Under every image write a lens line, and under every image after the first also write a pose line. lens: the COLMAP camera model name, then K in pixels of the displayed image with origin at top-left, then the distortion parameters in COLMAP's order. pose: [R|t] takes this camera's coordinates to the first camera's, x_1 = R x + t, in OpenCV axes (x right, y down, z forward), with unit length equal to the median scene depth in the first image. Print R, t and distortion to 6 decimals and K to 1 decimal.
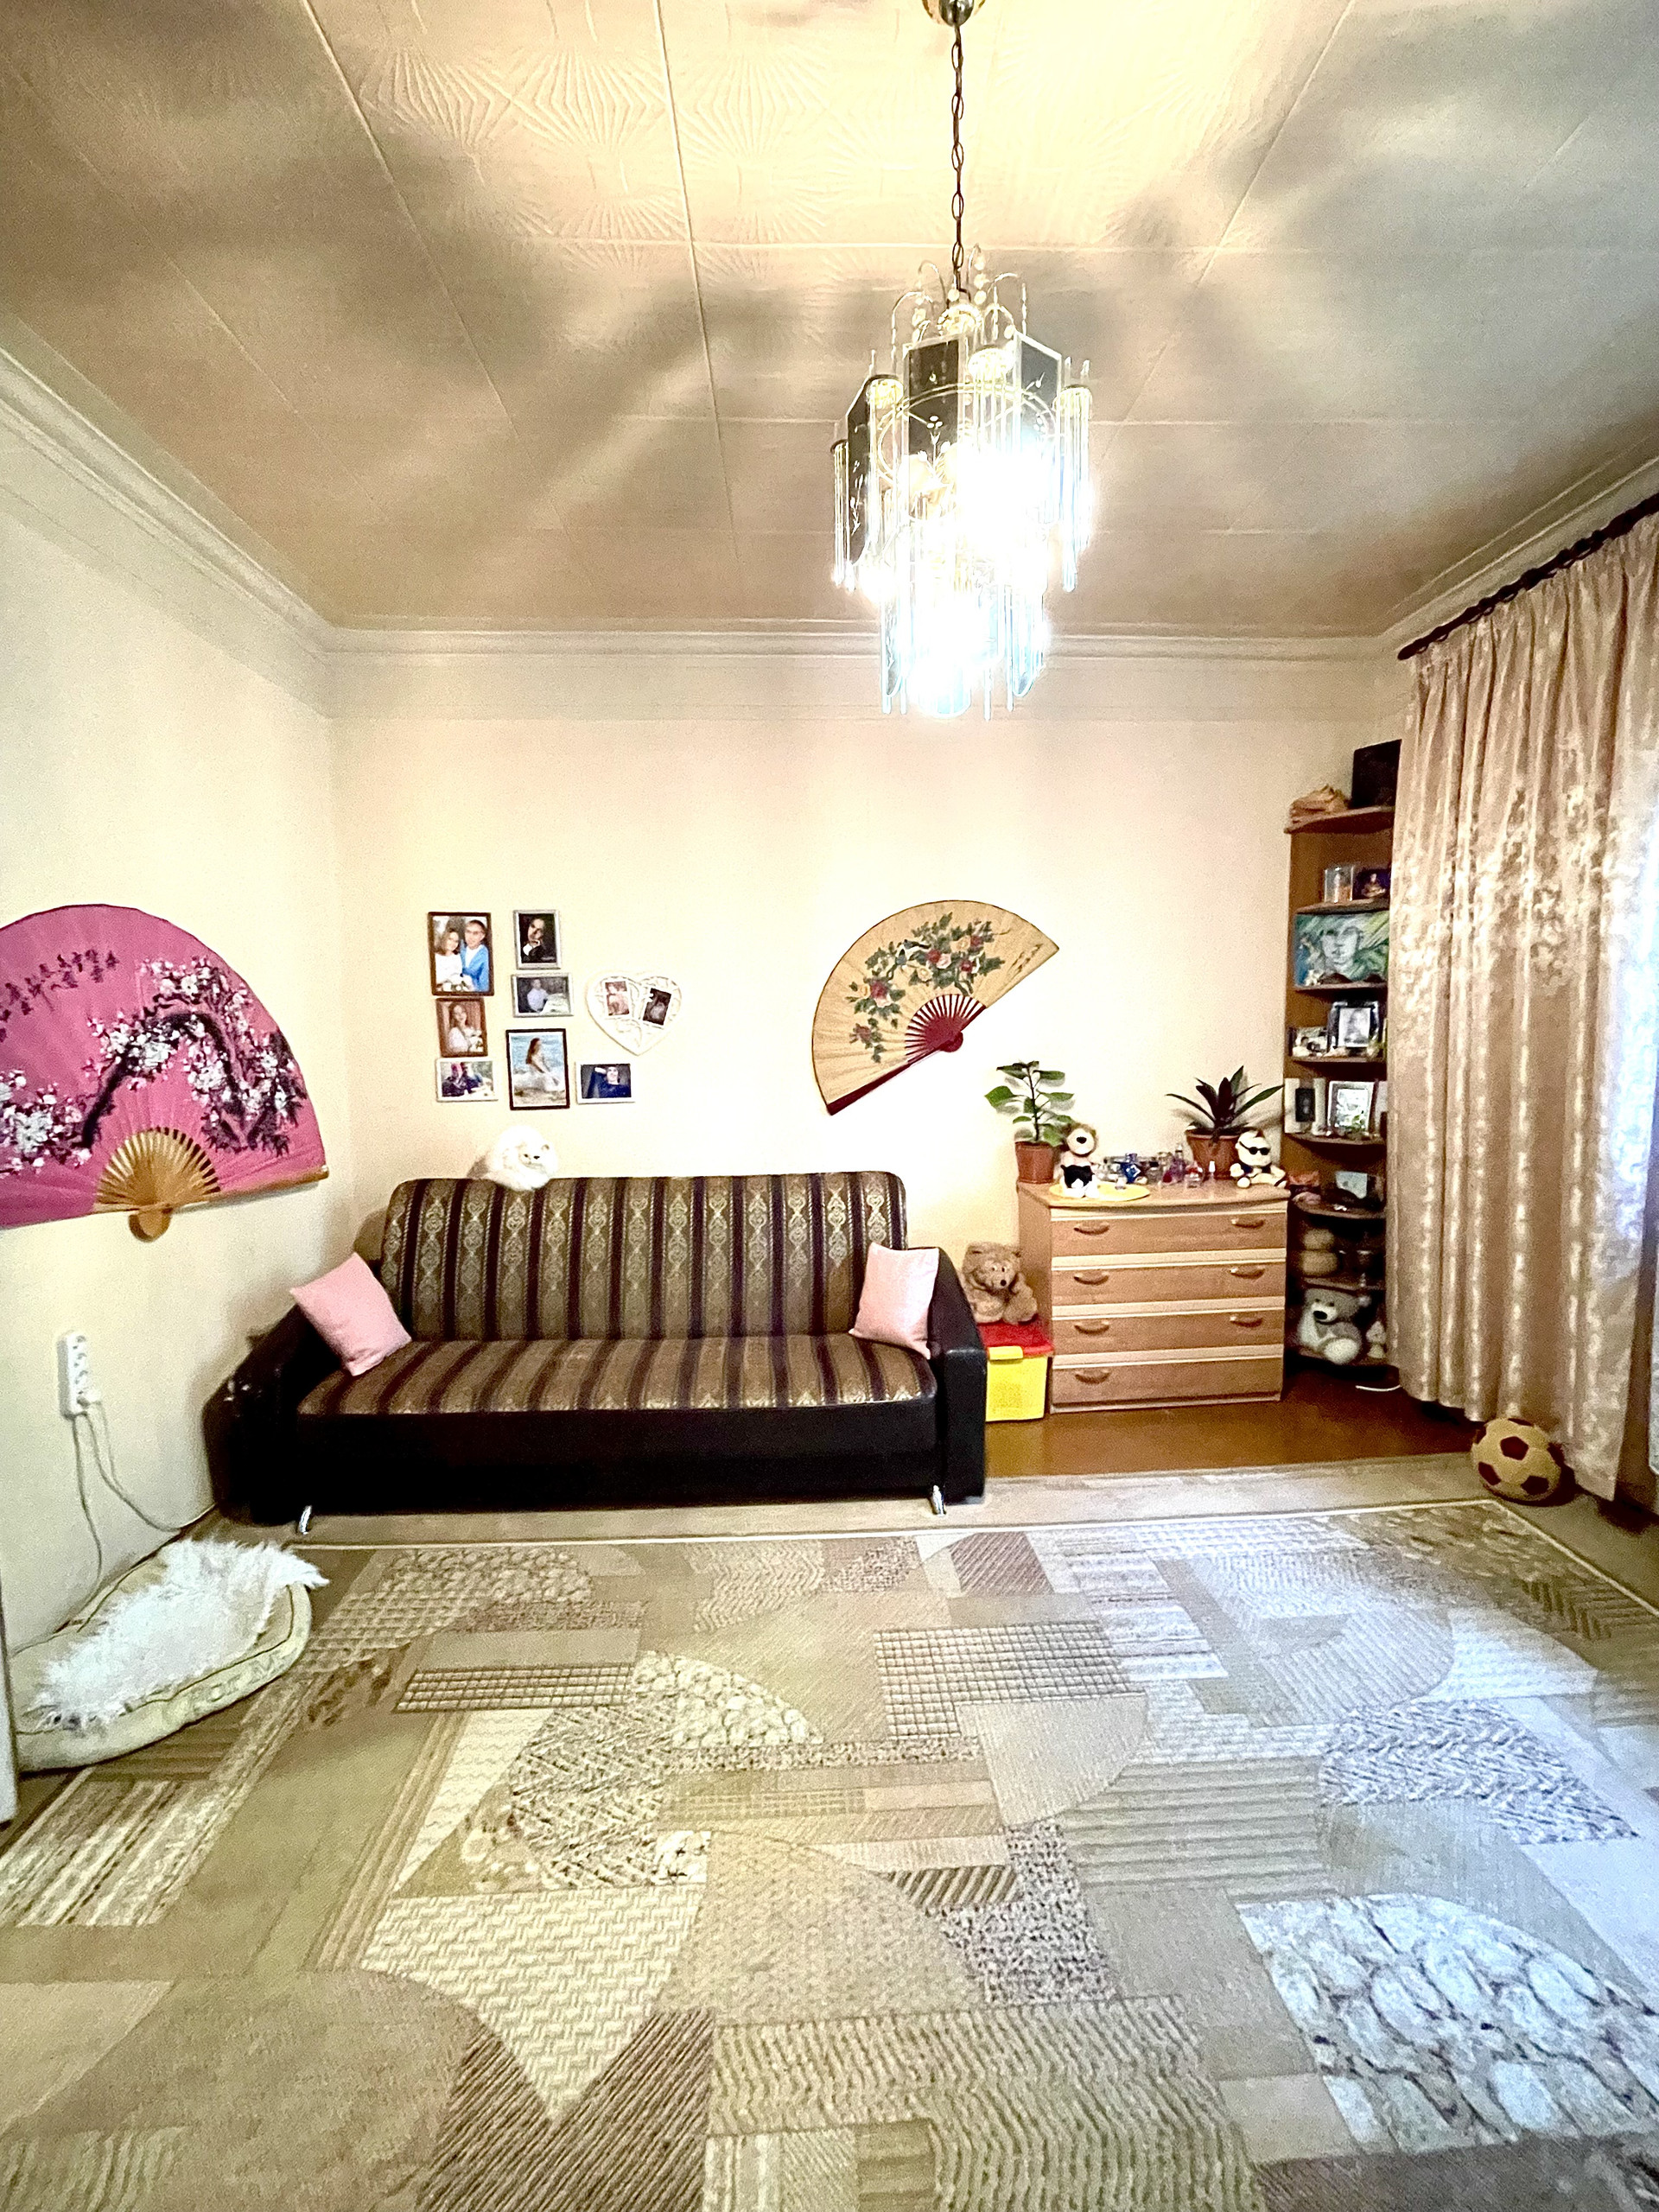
lens RADIAL K [[883.5, 0, 829.5], [0, 883.5, 1106.0], [0, 0, 1]] dist [-0.011376, -0.000814]
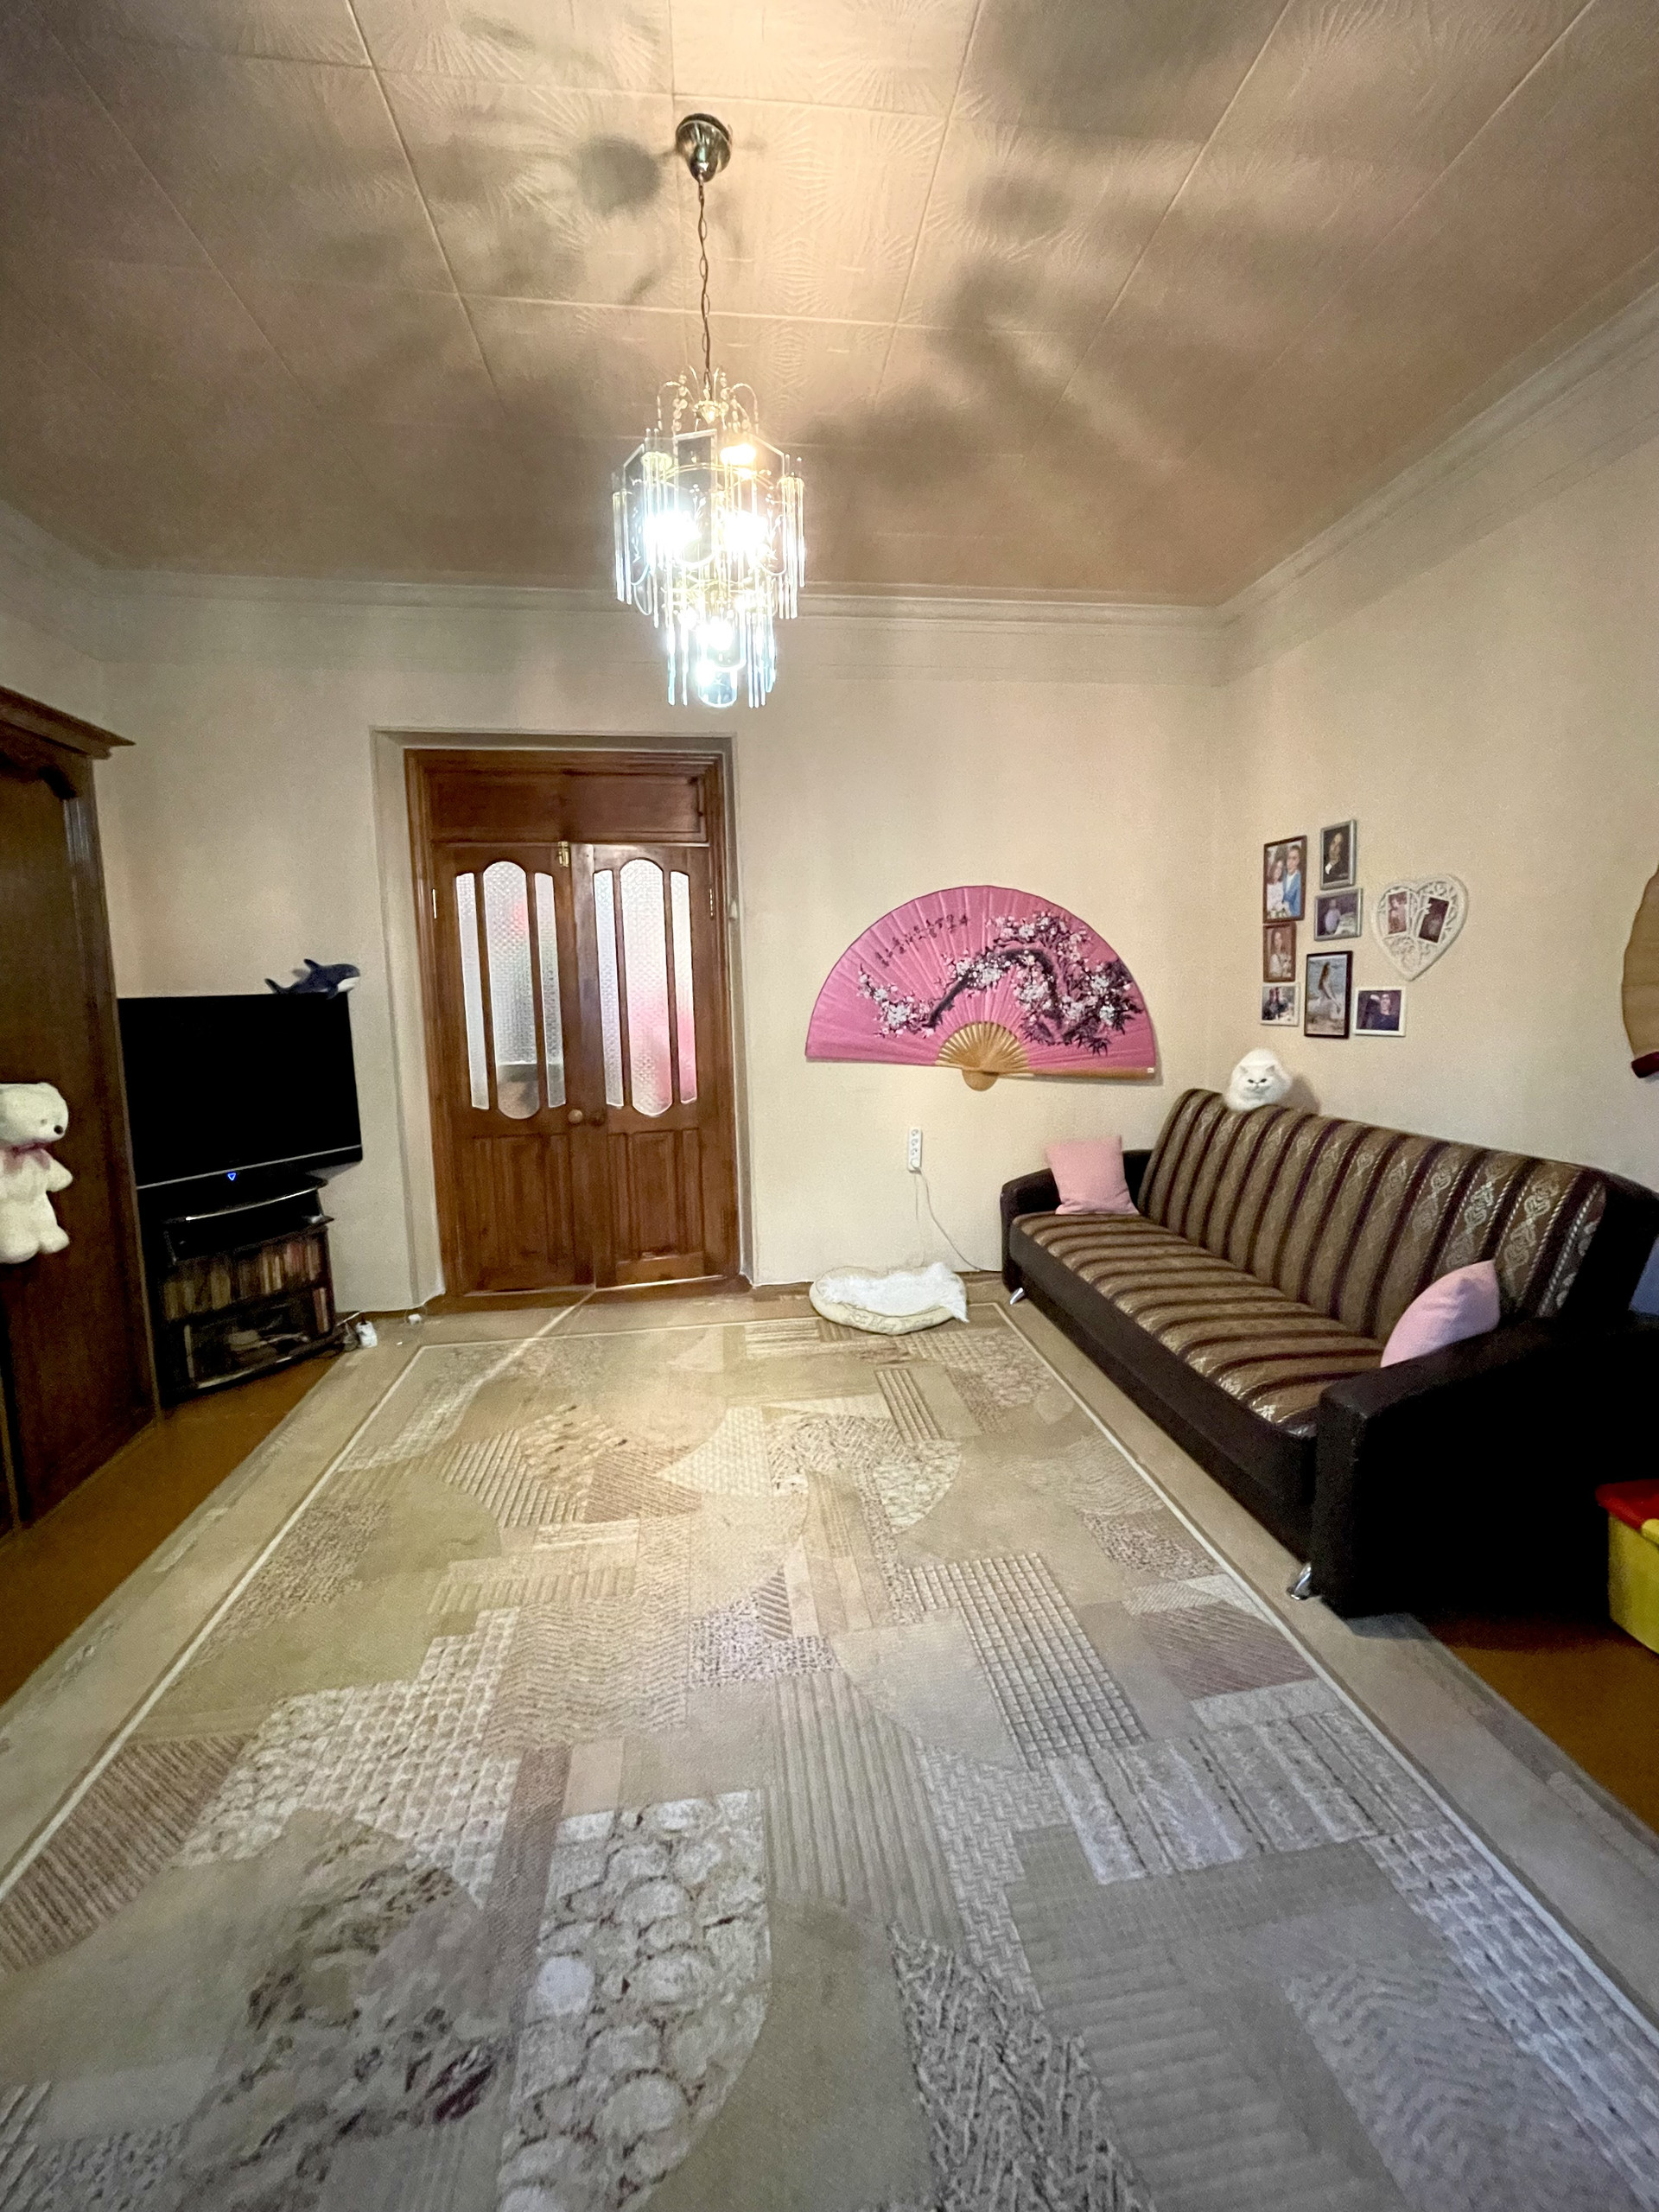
lens RADIAL K [[883.5, 0, 829.5], [0, 883.5, 1106.0], [0, 0, 1]] dist [-0.011376, -0.000814]
pose [[0.085776, 0.138166, -0.986688, 0.709150], [-0.071328, 0.988648, 0.132240, -0.013699], [0.993758, 0.059035, 0.094657, 0.479499]]
